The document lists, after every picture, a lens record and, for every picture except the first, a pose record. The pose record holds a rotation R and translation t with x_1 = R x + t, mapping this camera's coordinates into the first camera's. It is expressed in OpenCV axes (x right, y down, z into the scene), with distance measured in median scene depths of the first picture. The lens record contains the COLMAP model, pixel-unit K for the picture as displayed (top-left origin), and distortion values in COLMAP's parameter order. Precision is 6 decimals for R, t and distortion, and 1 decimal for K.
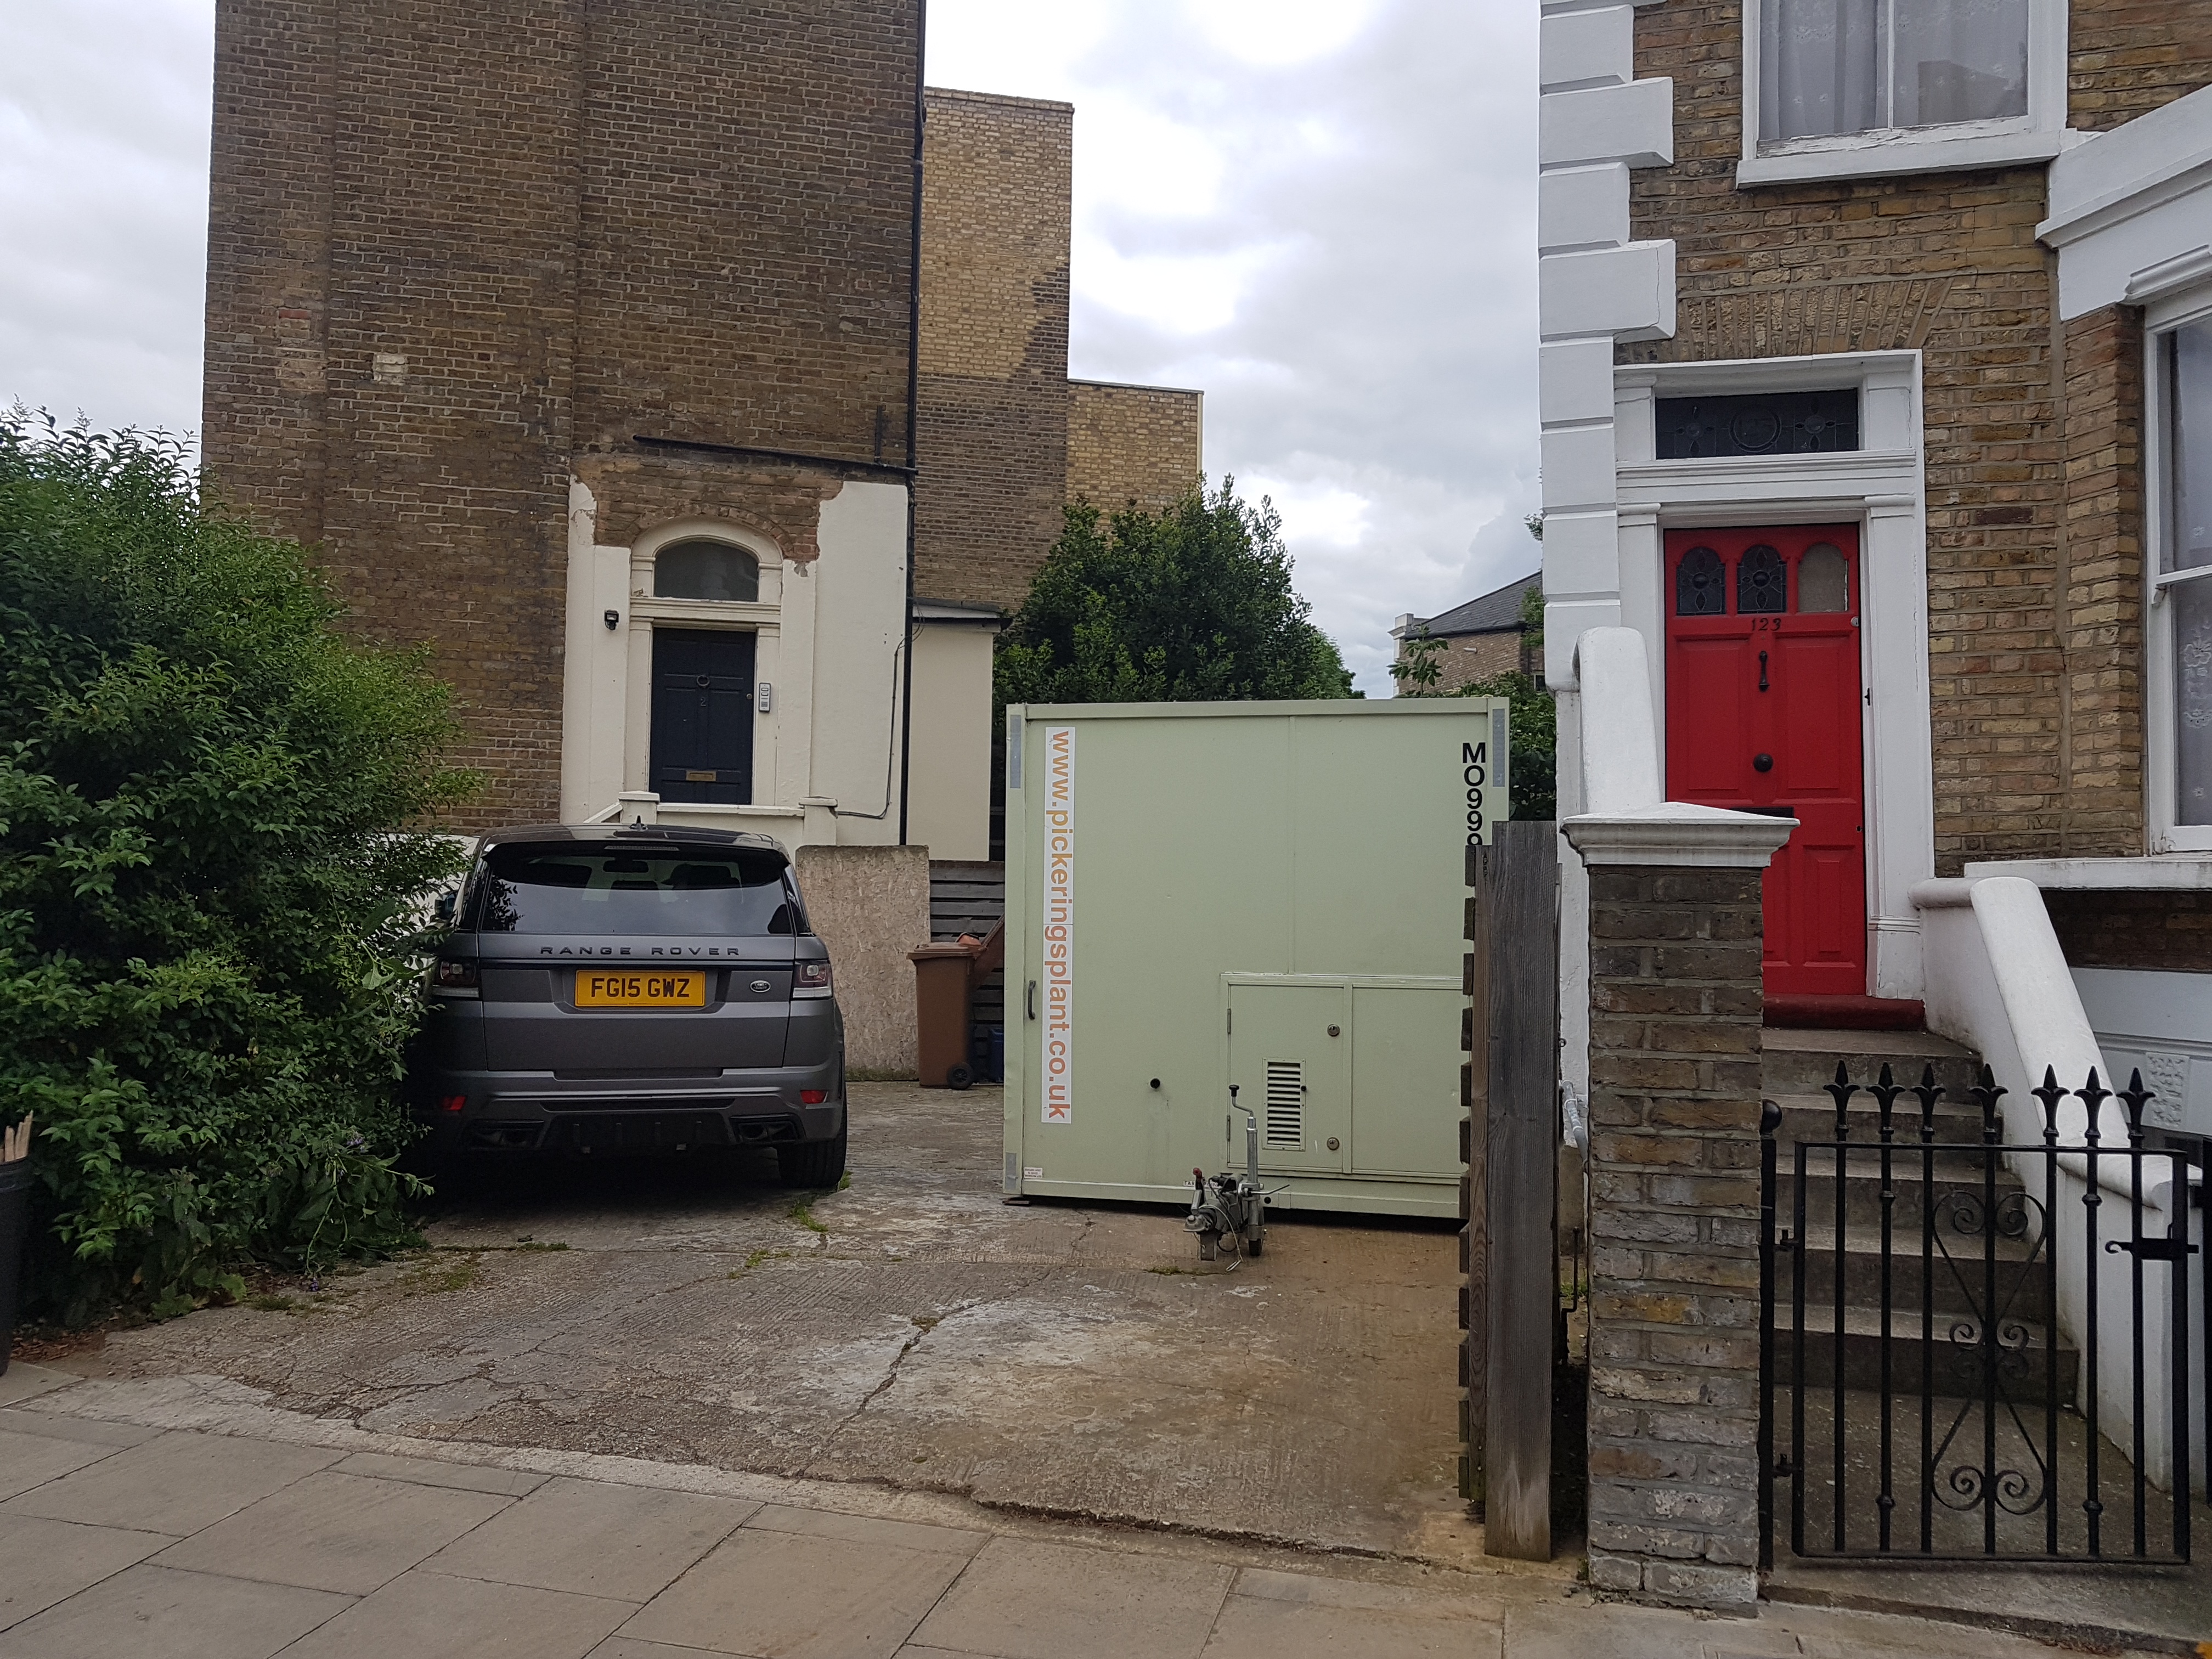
lens RADIAL K [[1668.8, 0, 1110.9], [0, 1668.8, 901.1], [0, 0, 1]] dist [0.003537, -0.002732]
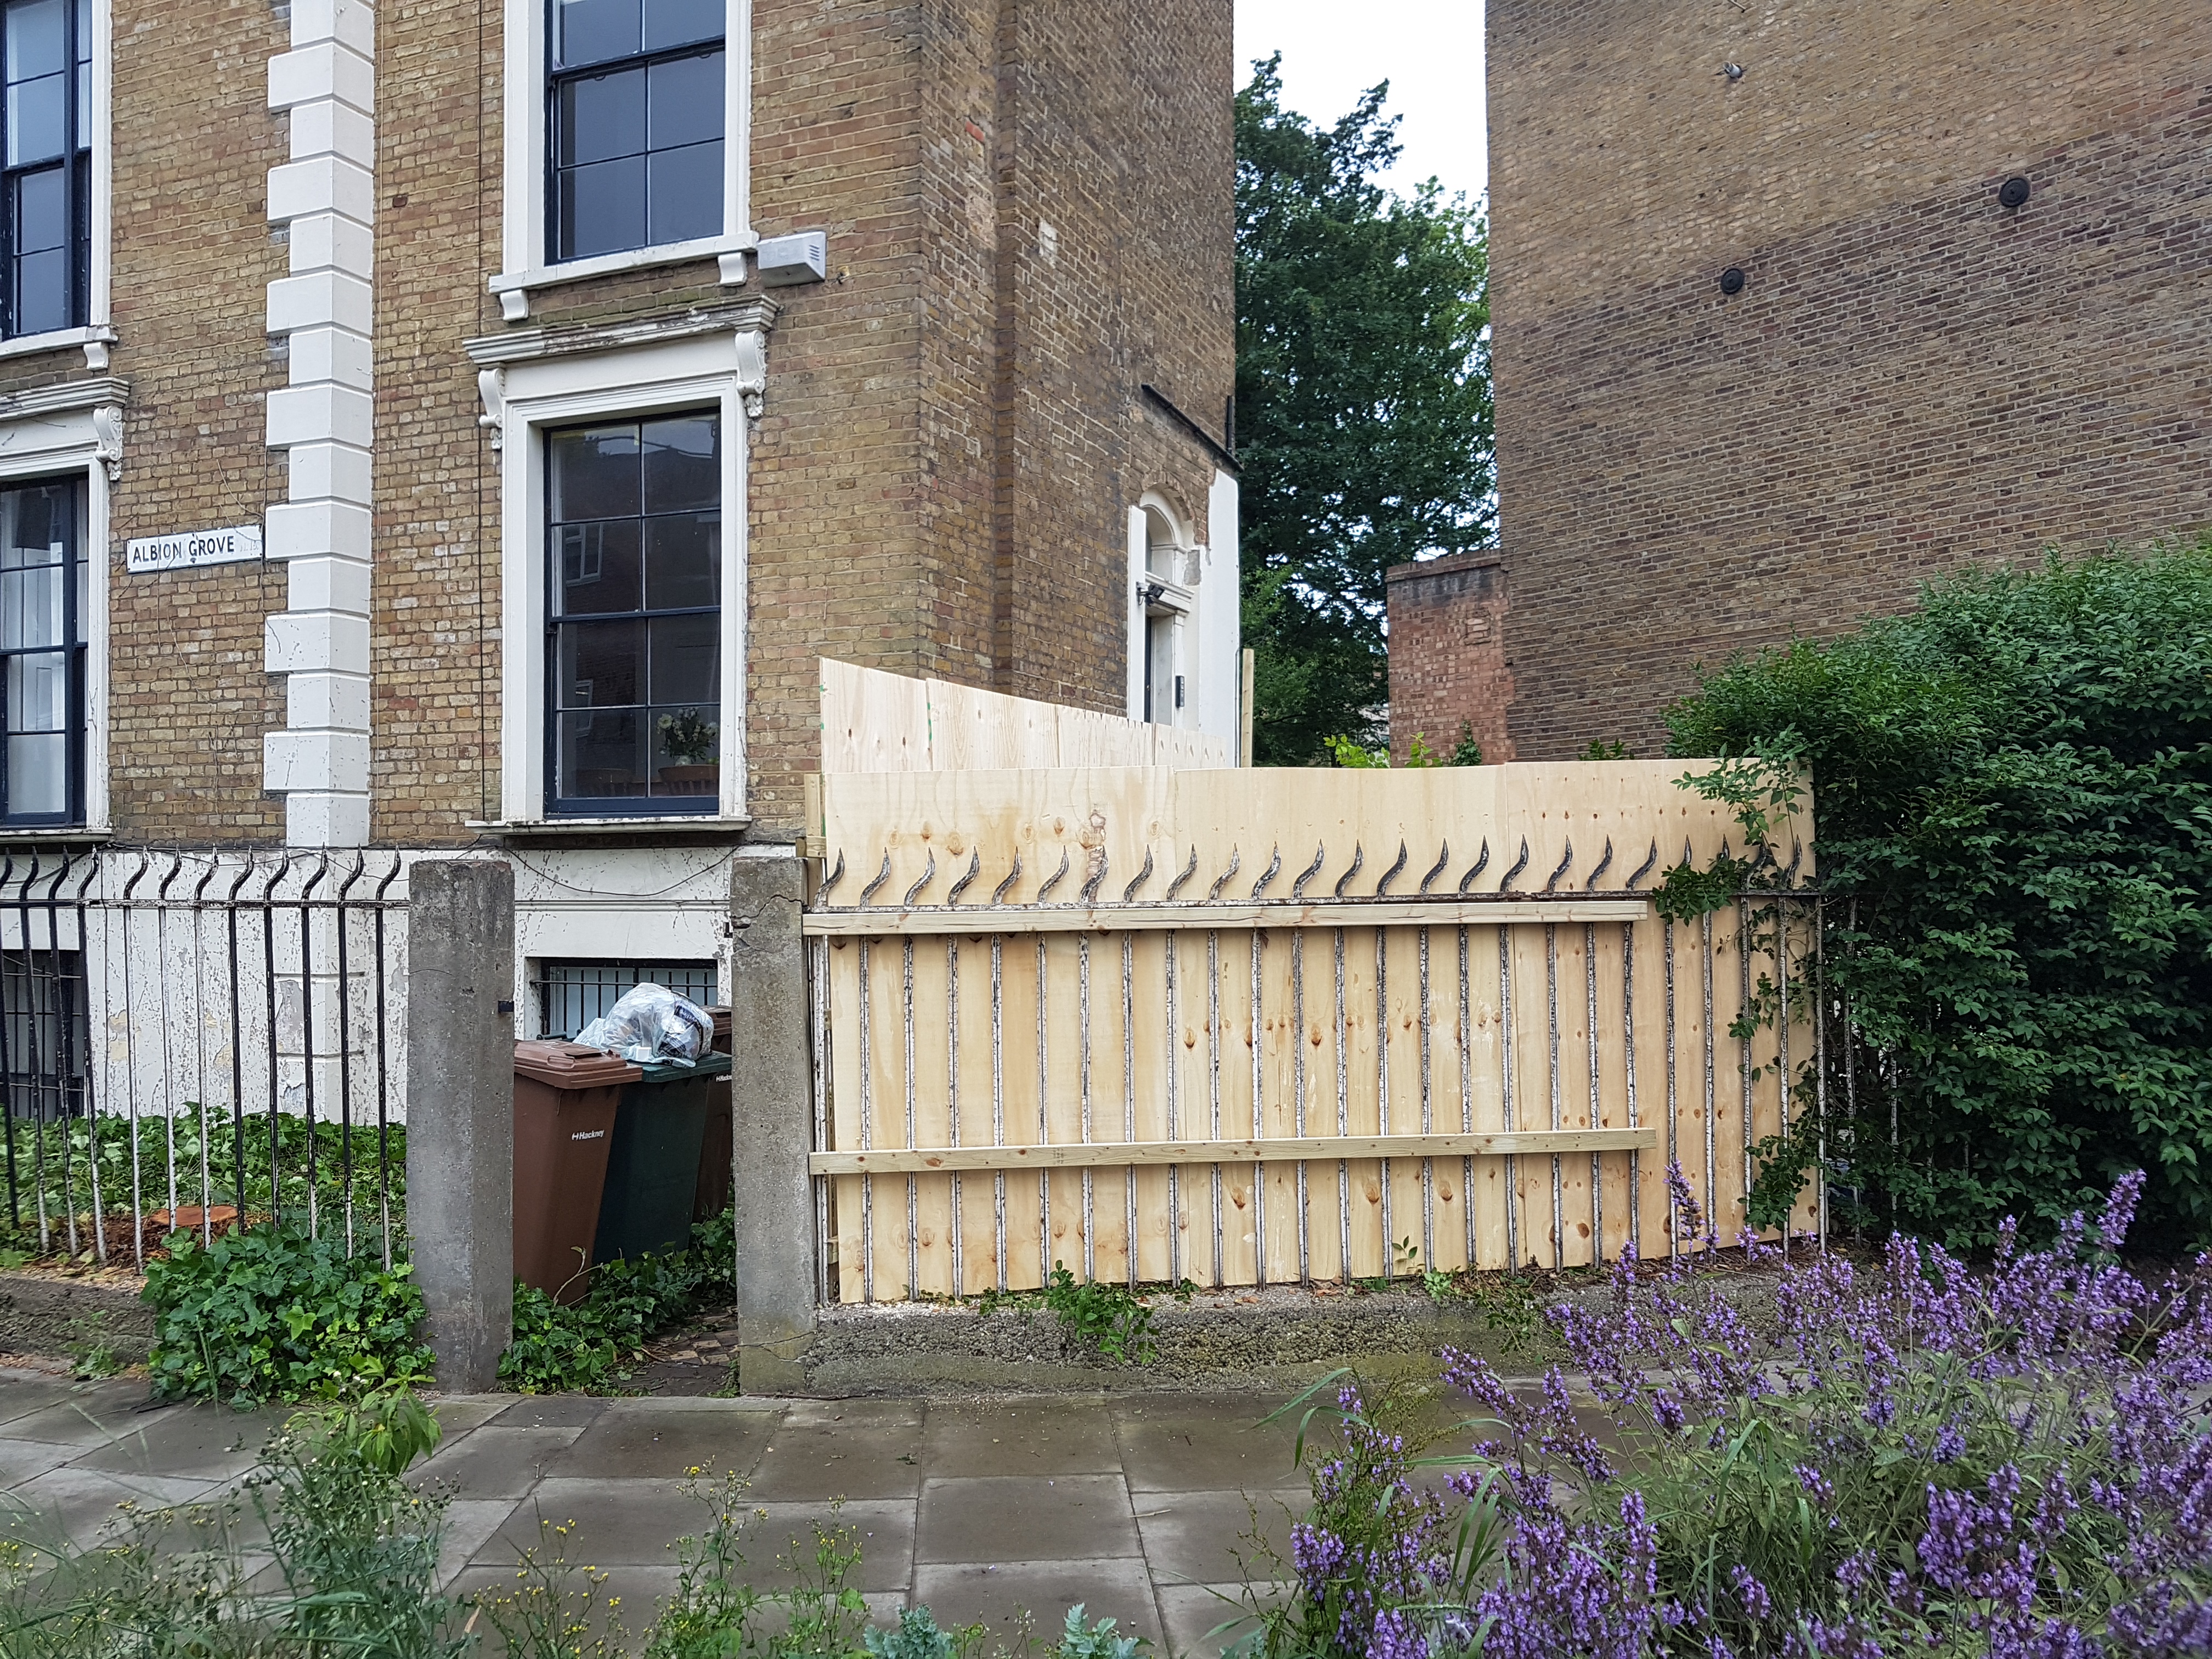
lens RADIAL K [[1696.7, 0, 1082.0], [0, 1696.7, 856.8], [0, 0, 1]] dist [0.002263, -0.000528]
pose [[0.607469, -0.010744, 0.794271, -1.953689], [0.014812, 0.999888, 0.002196, -0.071566], [-0.794205, 0.010431, 0.607560, 0.967588]]
